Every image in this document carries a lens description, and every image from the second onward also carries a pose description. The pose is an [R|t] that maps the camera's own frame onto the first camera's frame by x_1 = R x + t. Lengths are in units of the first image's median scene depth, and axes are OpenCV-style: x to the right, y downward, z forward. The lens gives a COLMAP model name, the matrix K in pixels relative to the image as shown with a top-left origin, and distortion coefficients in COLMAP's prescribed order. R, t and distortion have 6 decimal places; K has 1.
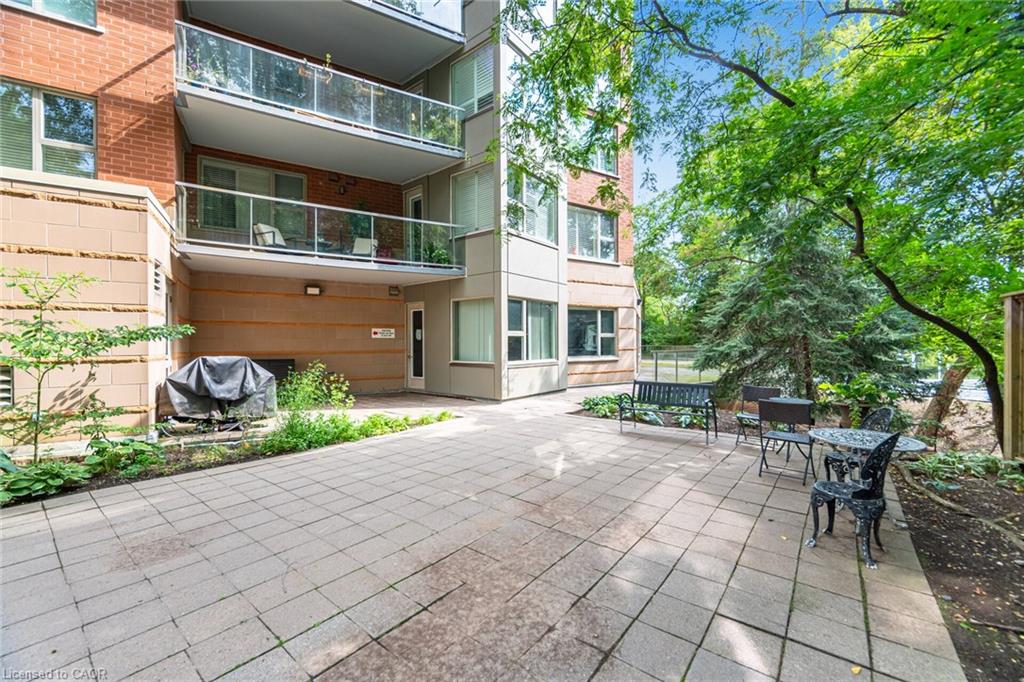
lens RADIAL K [[410.1, 0, 507.2], [0, 410.1, 343.2], [0, 0, 1]] dist [0.001606, -0.000472]
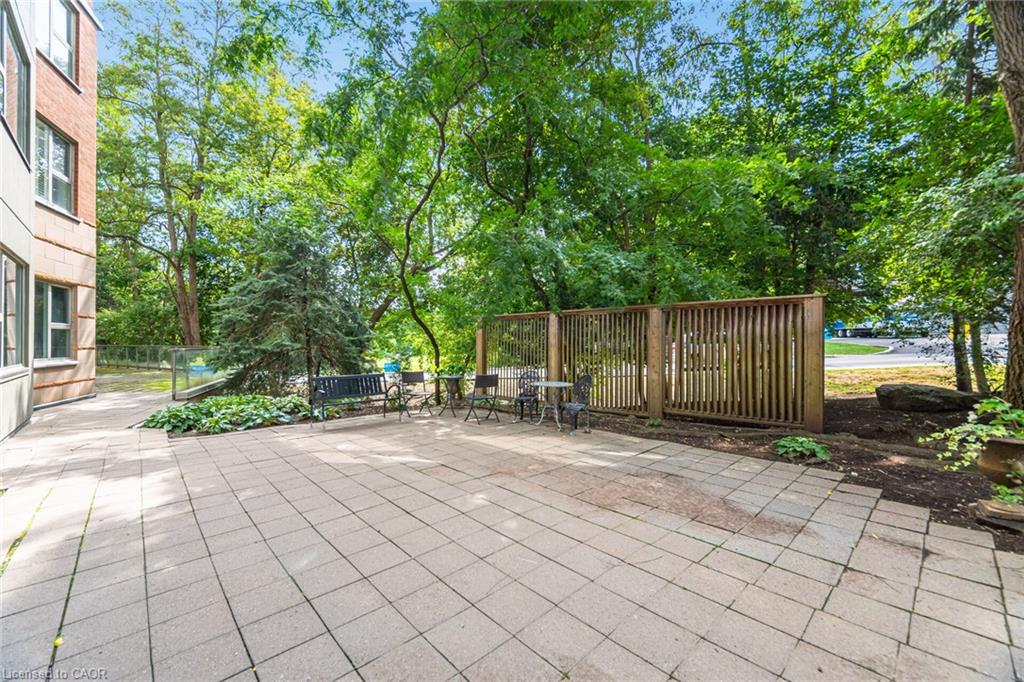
lens RADIAL K [[410.1, 0, 506.7], [0, 410.1, 343.1], [0, 0, 1]] dist [0.001606, -0.000472]
pose [[0.144782, 0.005801, 0.989447, -0.779401], [-0.004939, 0.999975, -0.005140, 0.019356], [-0.989451, -0.004143, 0.144807, 0.576713]]
